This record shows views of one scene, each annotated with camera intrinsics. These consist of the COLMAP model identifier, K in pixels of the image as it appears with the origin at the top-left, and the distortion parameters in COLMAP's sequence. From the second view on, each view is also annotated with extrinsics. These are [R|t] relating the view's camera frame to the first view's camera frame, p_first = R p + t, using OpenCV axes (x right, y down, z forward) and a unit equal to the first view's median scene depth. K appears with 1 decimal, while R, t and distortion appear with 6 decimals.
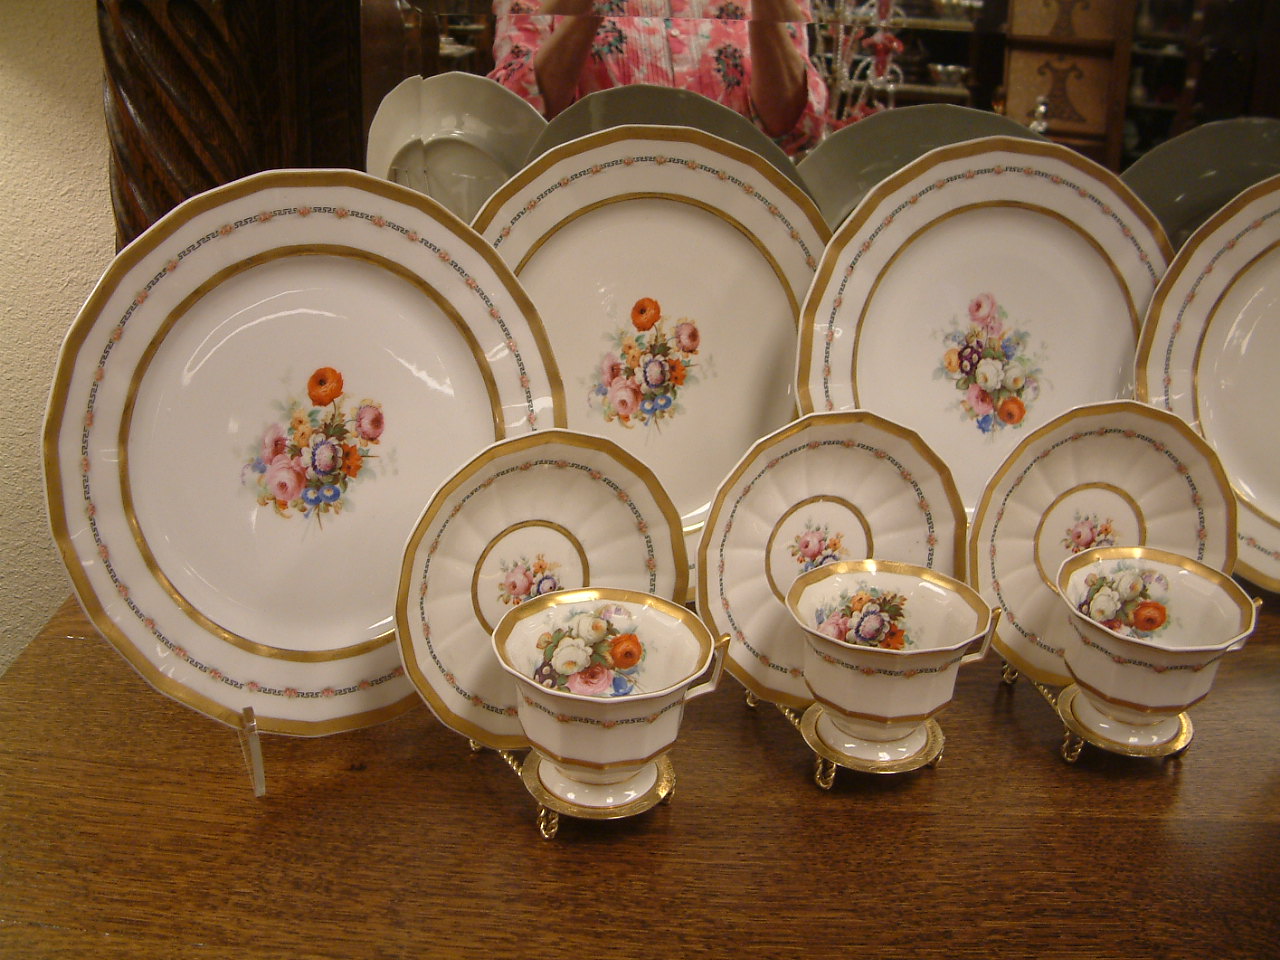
lens RADIAL K [[1332.8, 0, 590.5], [0, 1332.8, 477.0], [0, 0, 1]] dist [-0.231681, 0.174275]
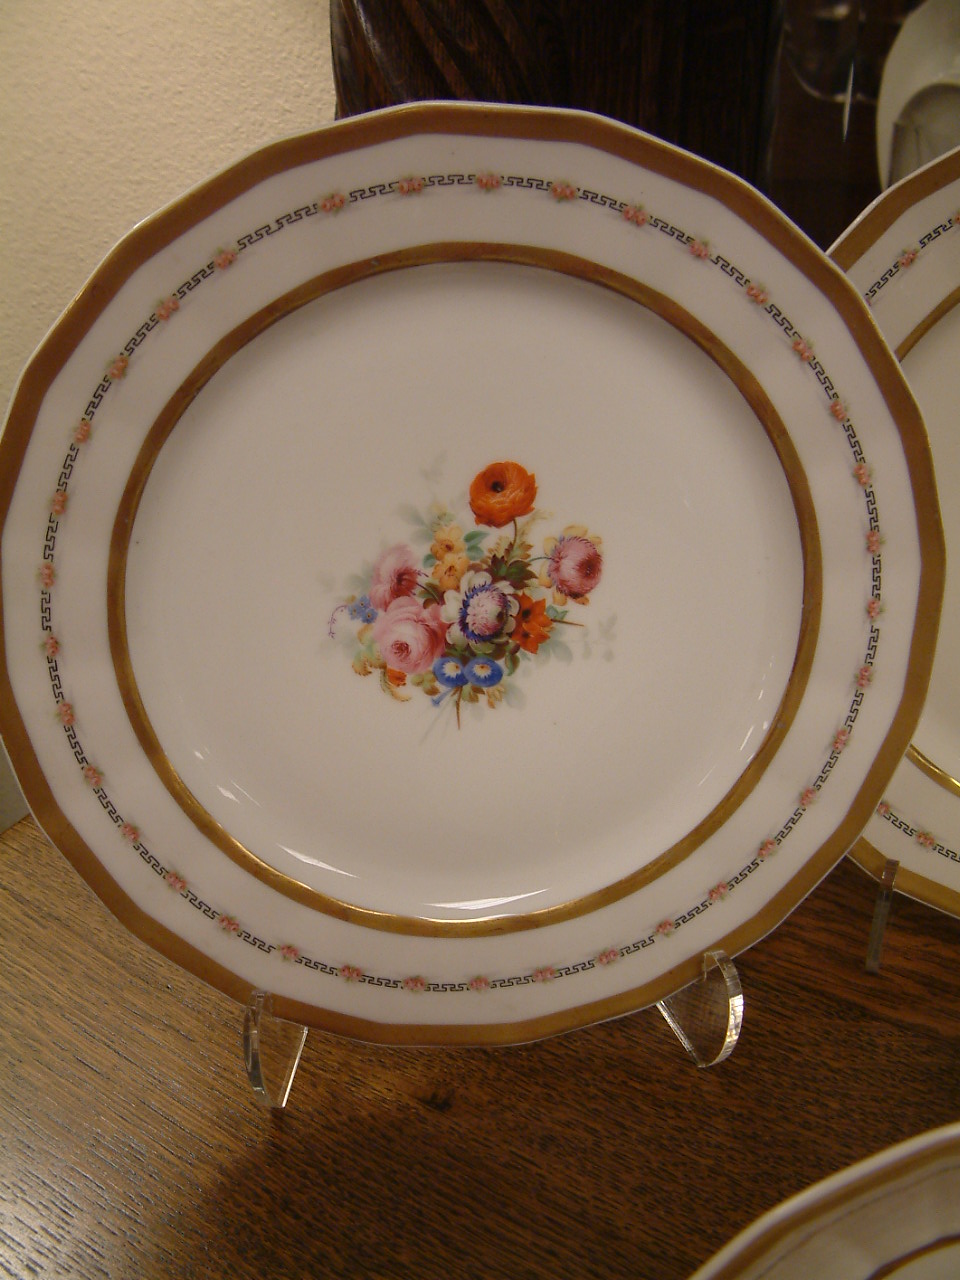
lens RADIAL K [[1332.8, 0, 480.0], [0, 1332.8, 640.0], [0, 0, 1]] dist [-0.231681, 0.174275]
pose [[0.870346, 0.243674, -0.427927, 0.051808], [-0.168689, 0.963944, 0.205807, -0.123740], [0.462647, -0.106936, 0.880070, 0.478470]]
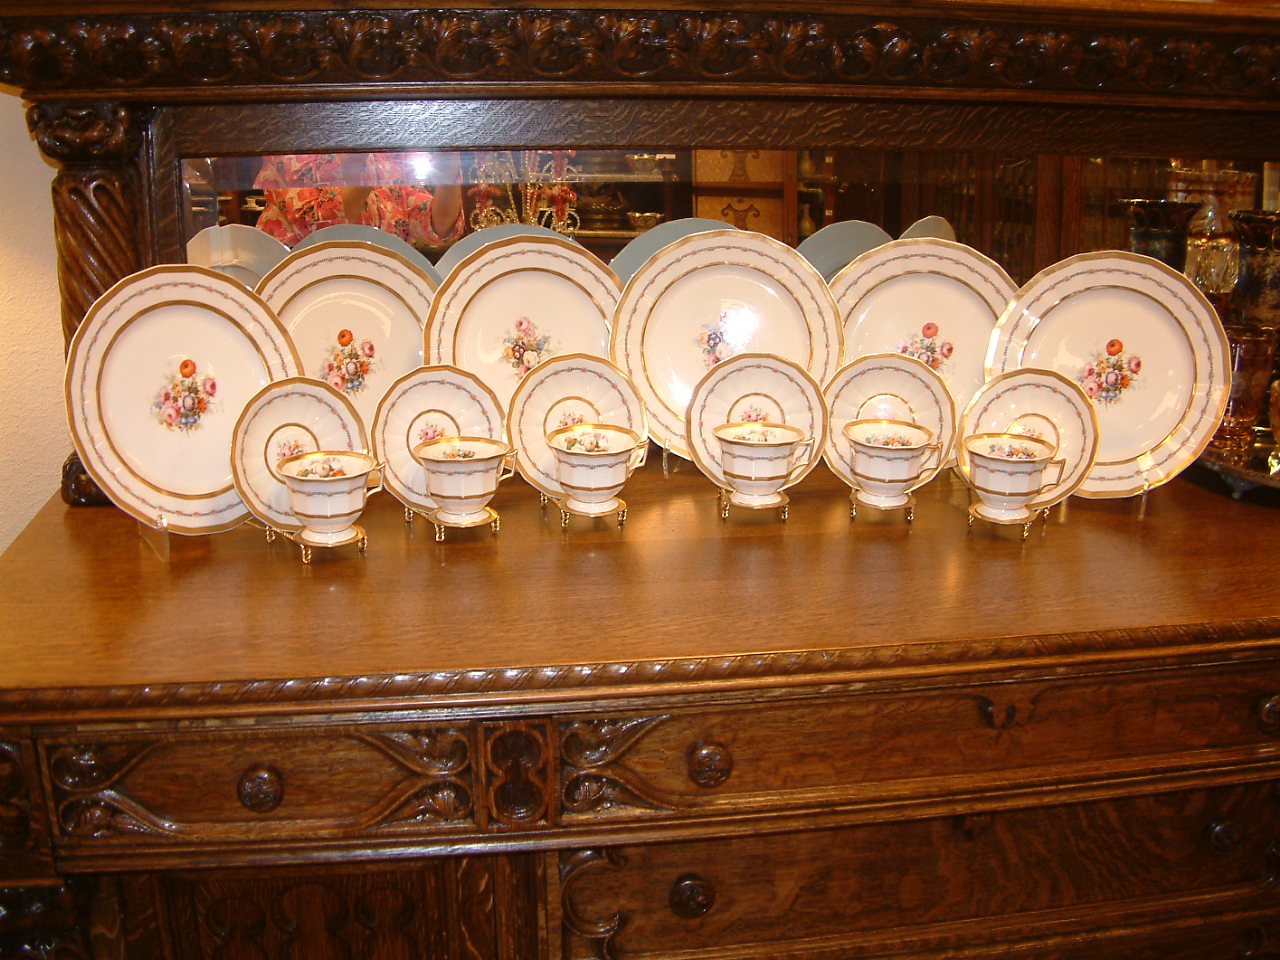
lens RADIAL K [[1332.8, 0, 590.5], [0, 1332.8, 477.0], [0, 0, 1]] dist [-0.231681, 0.174275]
pose [[0.981890, -0.069835, 0.176109, 0.046764], [0.090444, 0.989601, -0.111849, 0.382534], [-0.166467, 0.125752, 0.977996, -1.074995]]
